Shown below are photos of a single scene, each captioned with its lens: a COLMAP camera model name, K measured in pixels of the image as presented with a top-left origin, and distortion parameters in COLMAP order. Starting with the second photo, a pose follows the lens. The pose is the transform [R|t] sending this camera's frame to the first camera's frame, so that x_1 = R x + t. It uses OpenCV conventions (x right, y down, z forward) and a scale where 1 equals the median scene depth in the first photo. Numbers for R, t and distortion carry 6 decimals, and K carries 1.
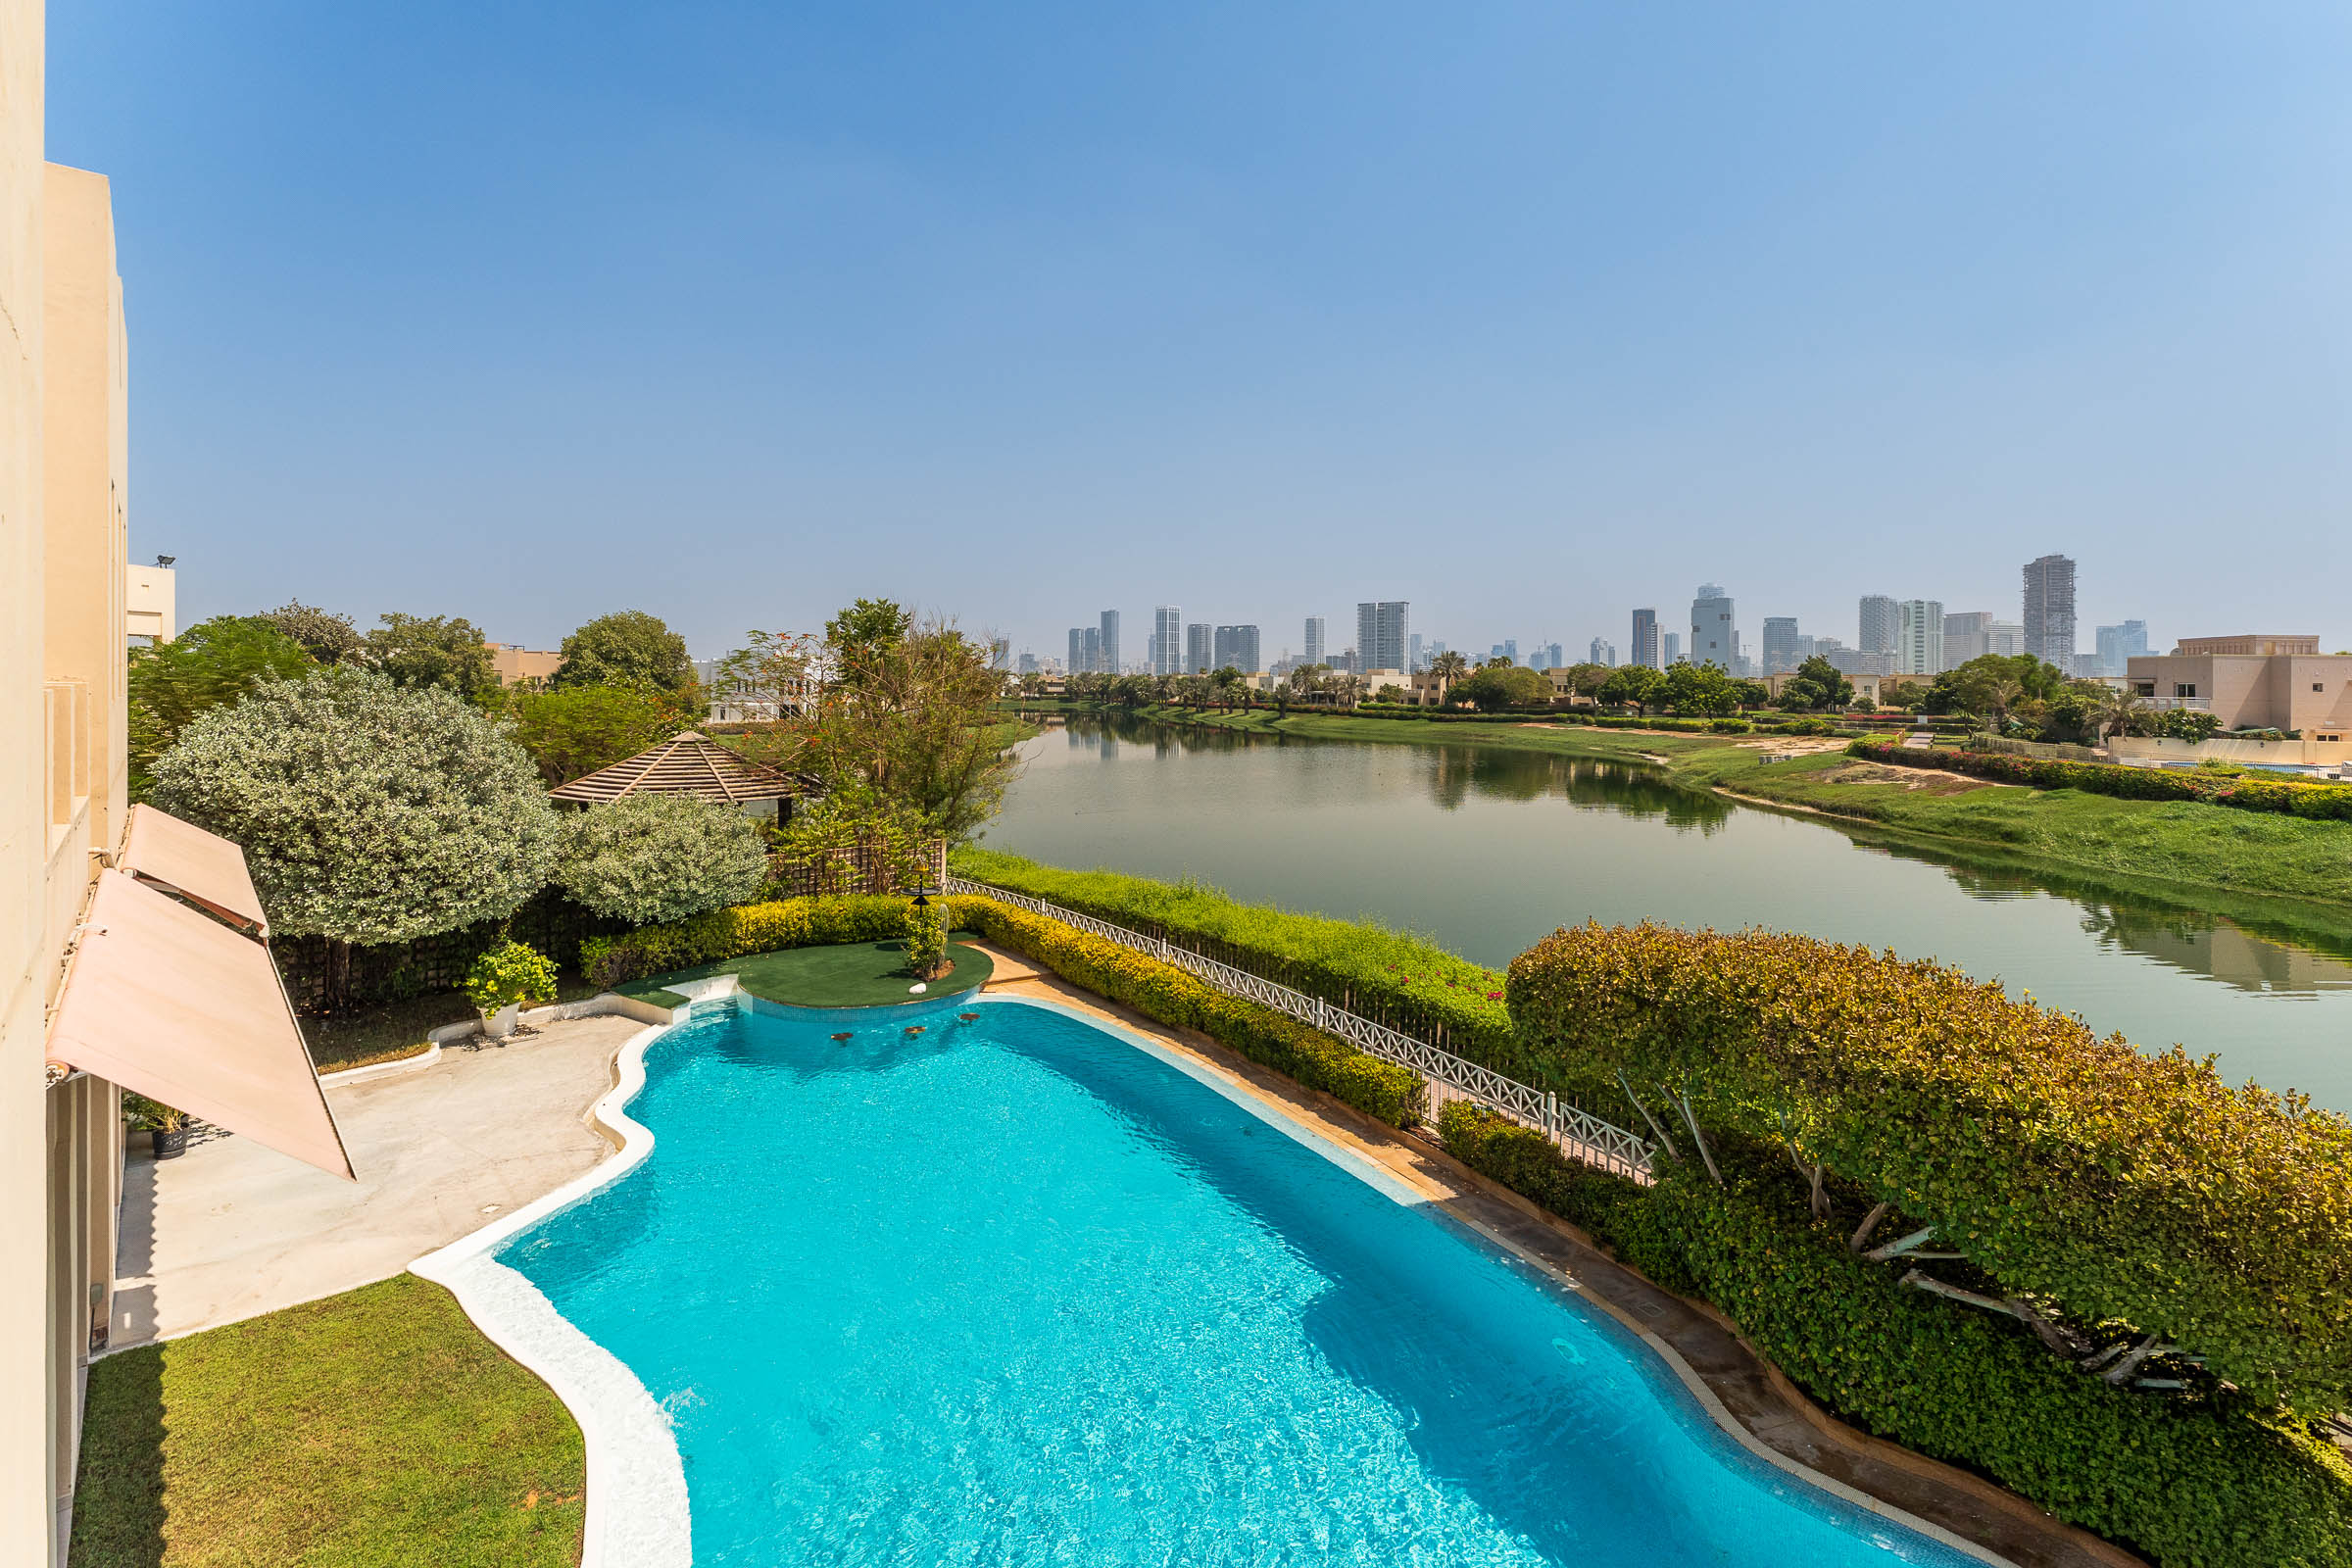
lens RADIAL K [[1072.1, 0, 1187.5], [0, 1072.1, 662.0], [0, 0, 1]] dist [0.001773, 0.000209]
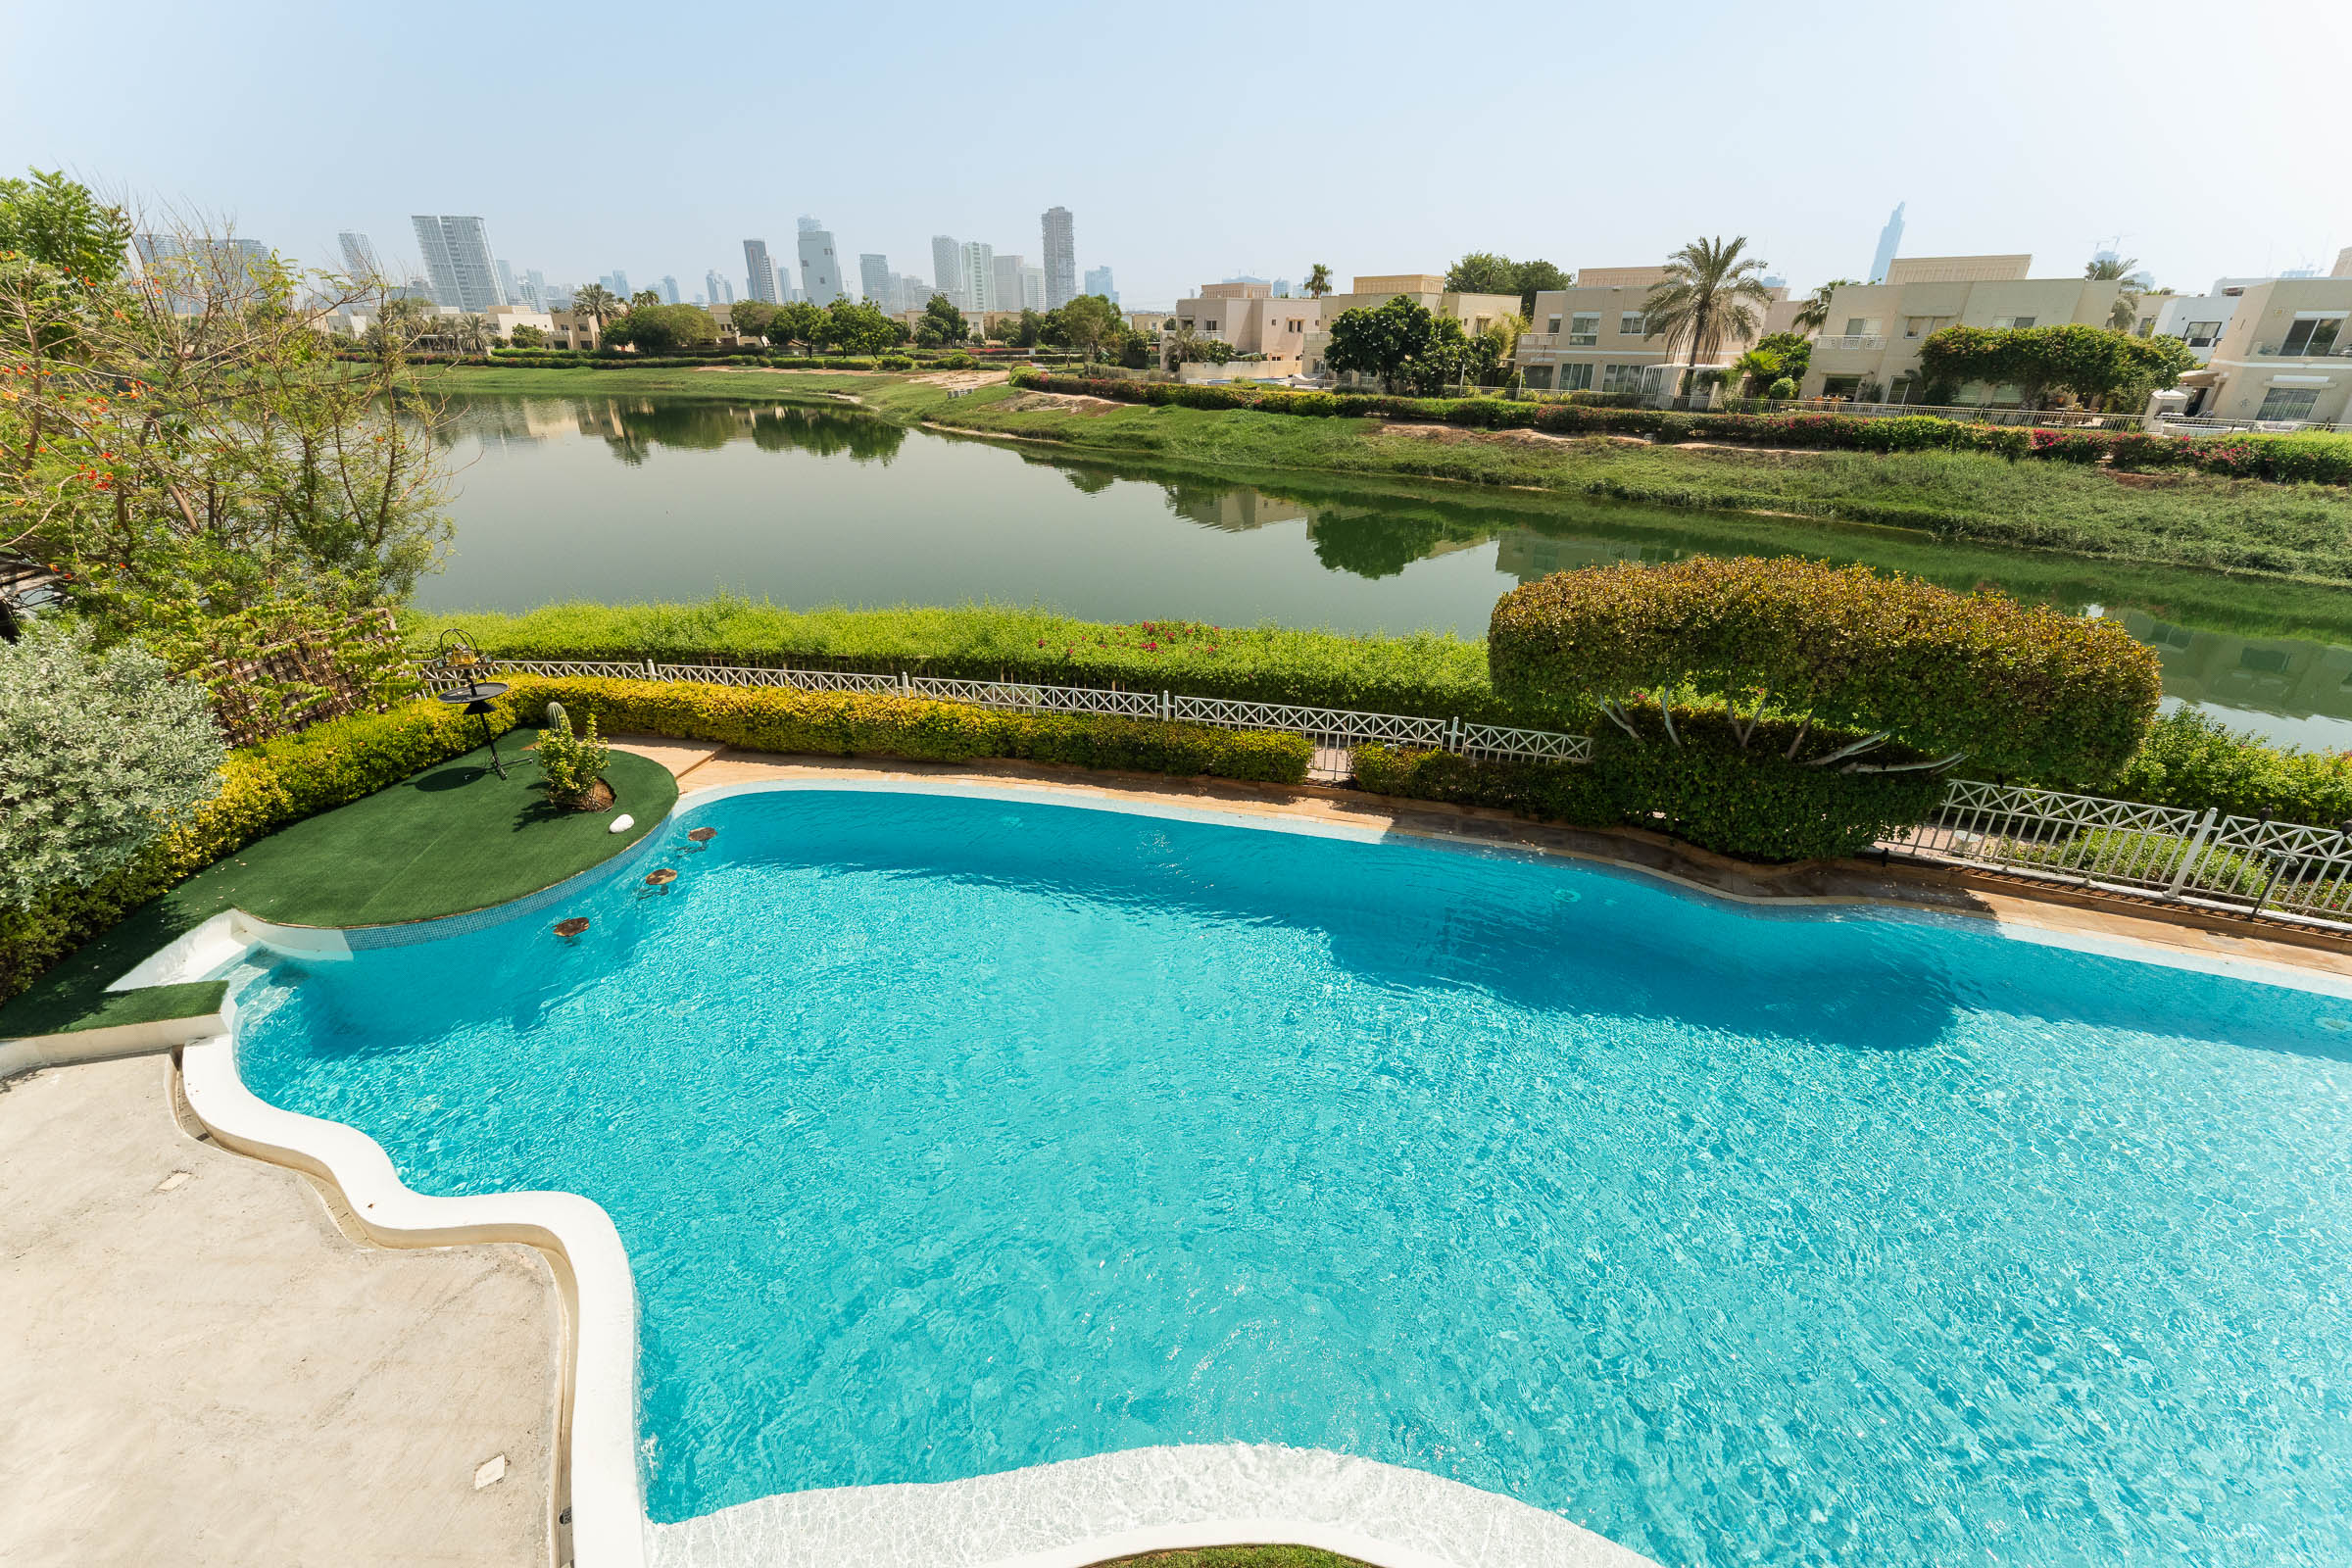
lens RADIAL K [[911.9, 0, 1169.7], [0, 911.9, 780.5], [0, 0, 1]] dist [-0.000607, 0.000267]
pose [[0.710322, -0.322805, 0.625491, -0.085914], [-0.007489, 0.885121, 0.465300, -0.001940], [-0.703837, -0.335198, 0.626304, 0.086917]]
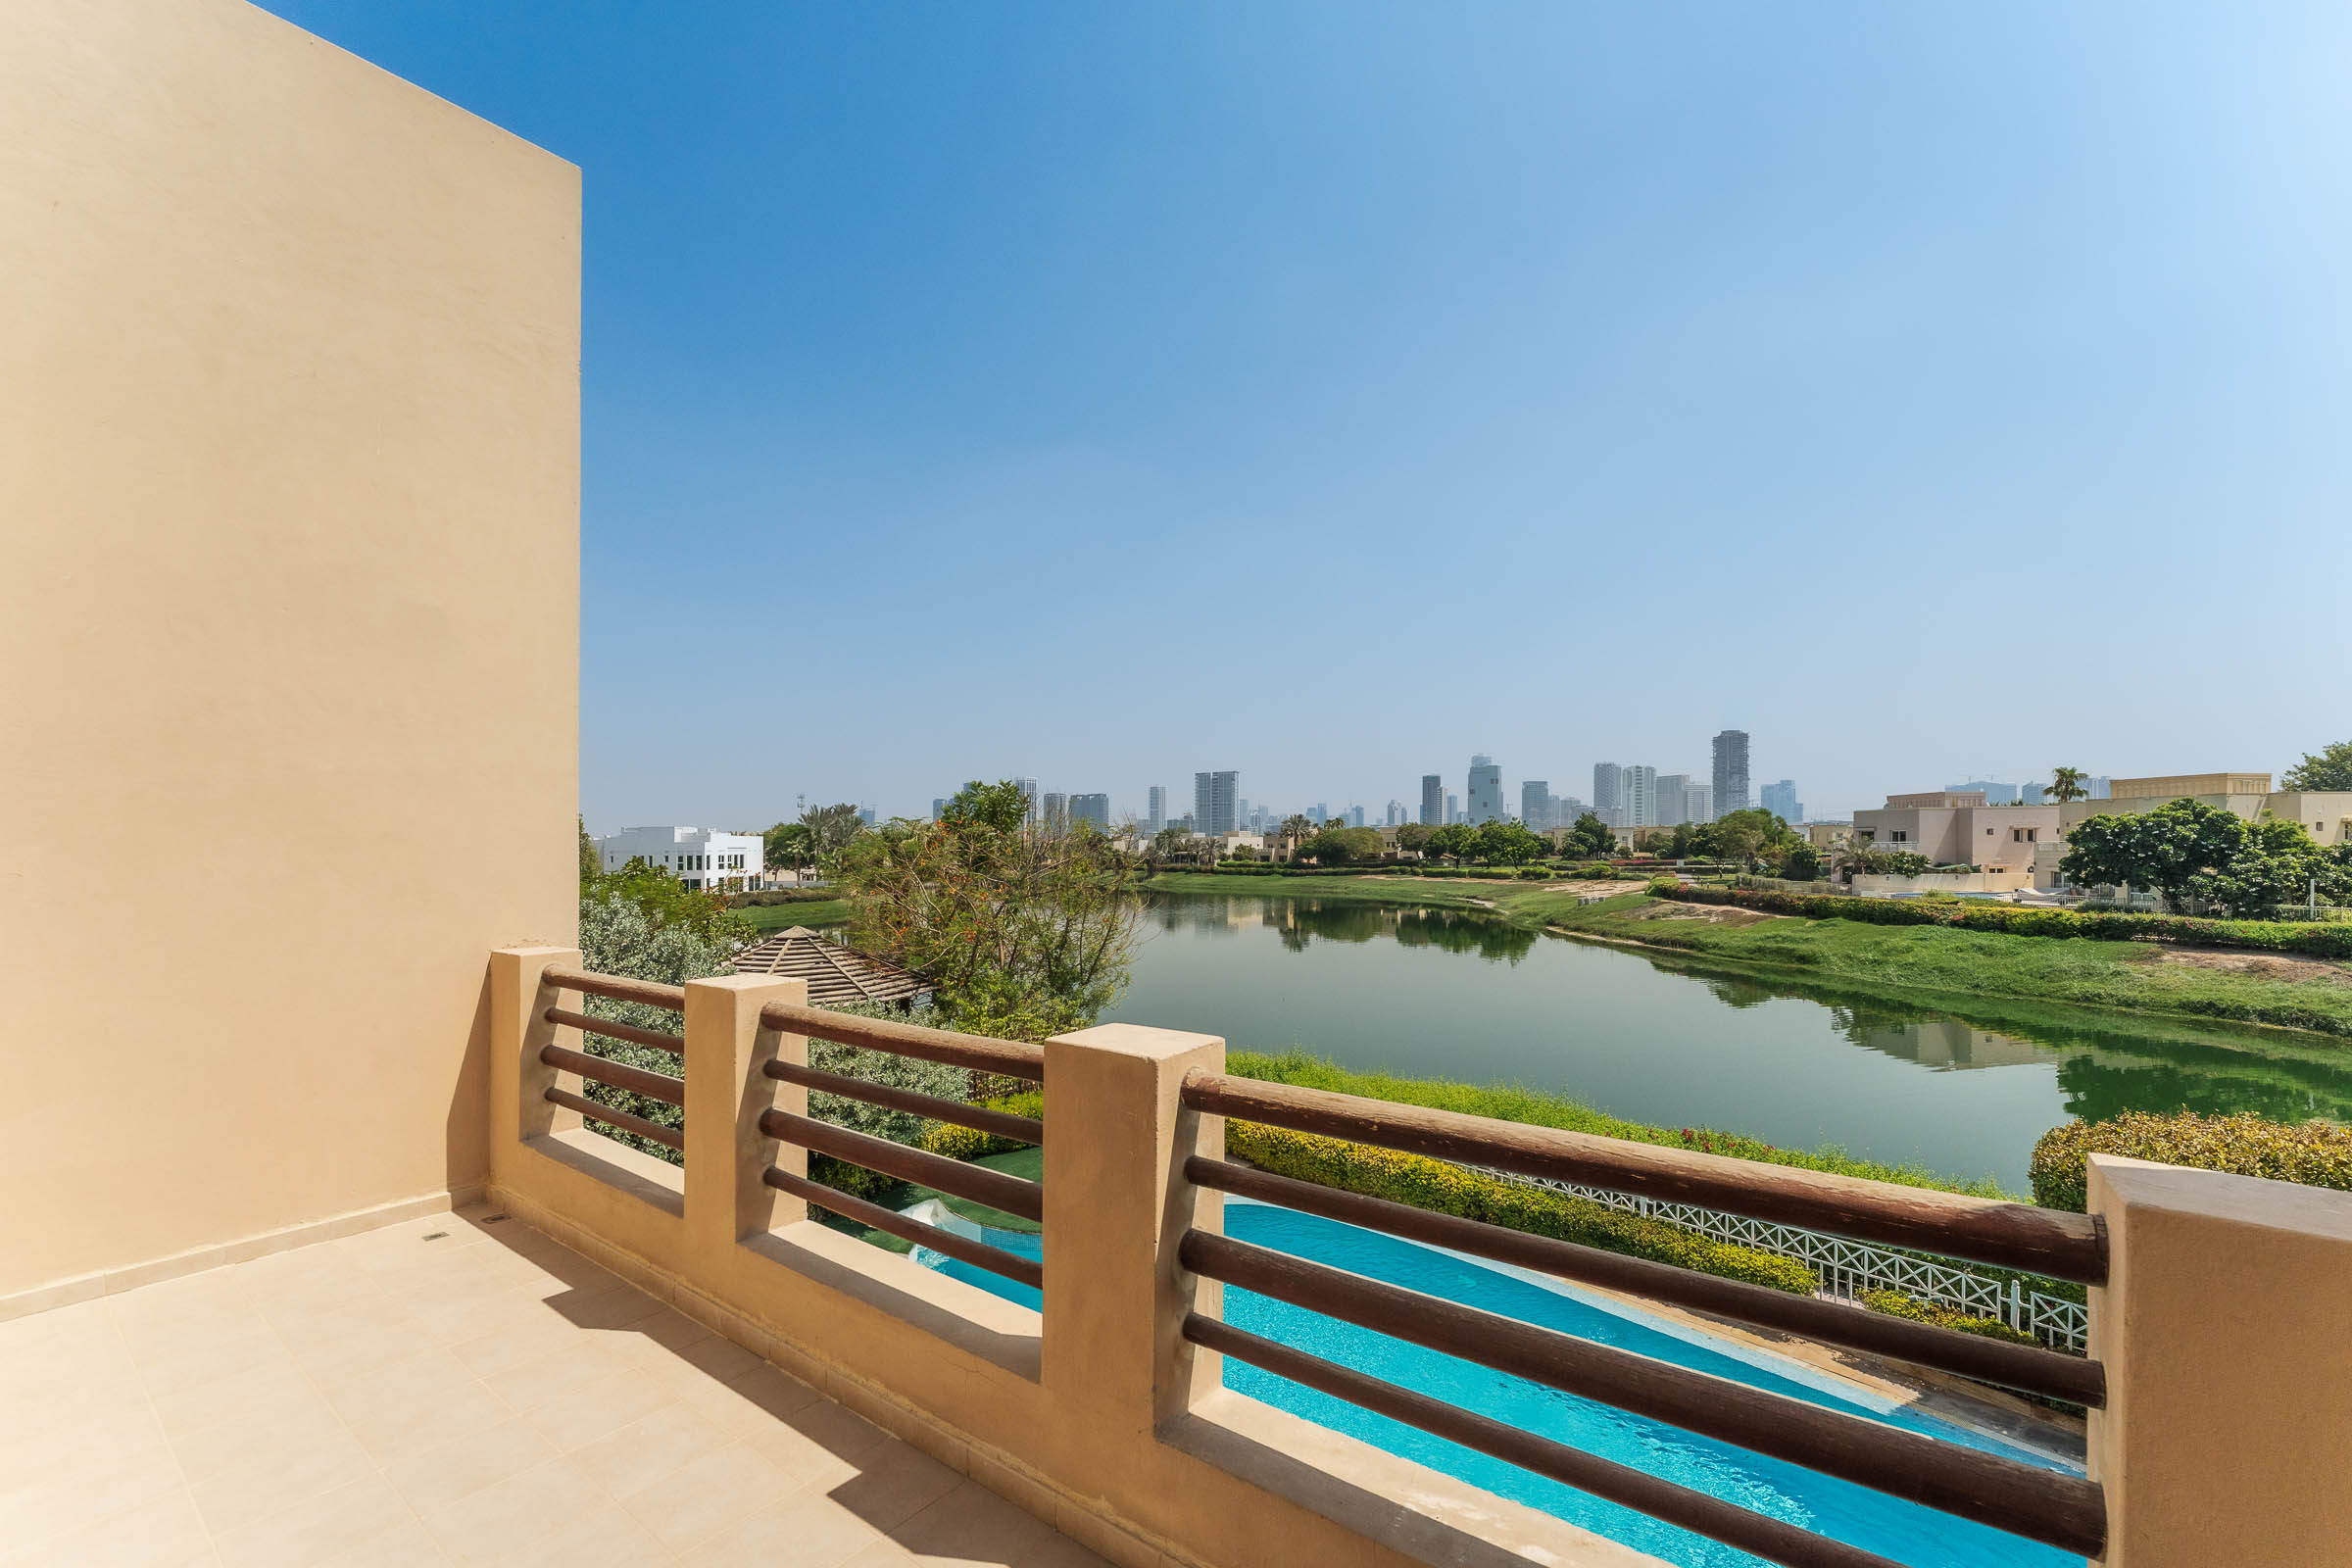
lens RADIAL K [[954.5, 0, 1208.7], [0, 954.5, 868.5], [0, 0, 1]] dist [-0.001876, -0.000459]
pose [[0.984347, -0.028130, 0.173983, -0.081470], [0.020350, 0.998718, 0.046342, -0.004853], [-0.175063, -0.042076, 0.983658, 0.044890]]
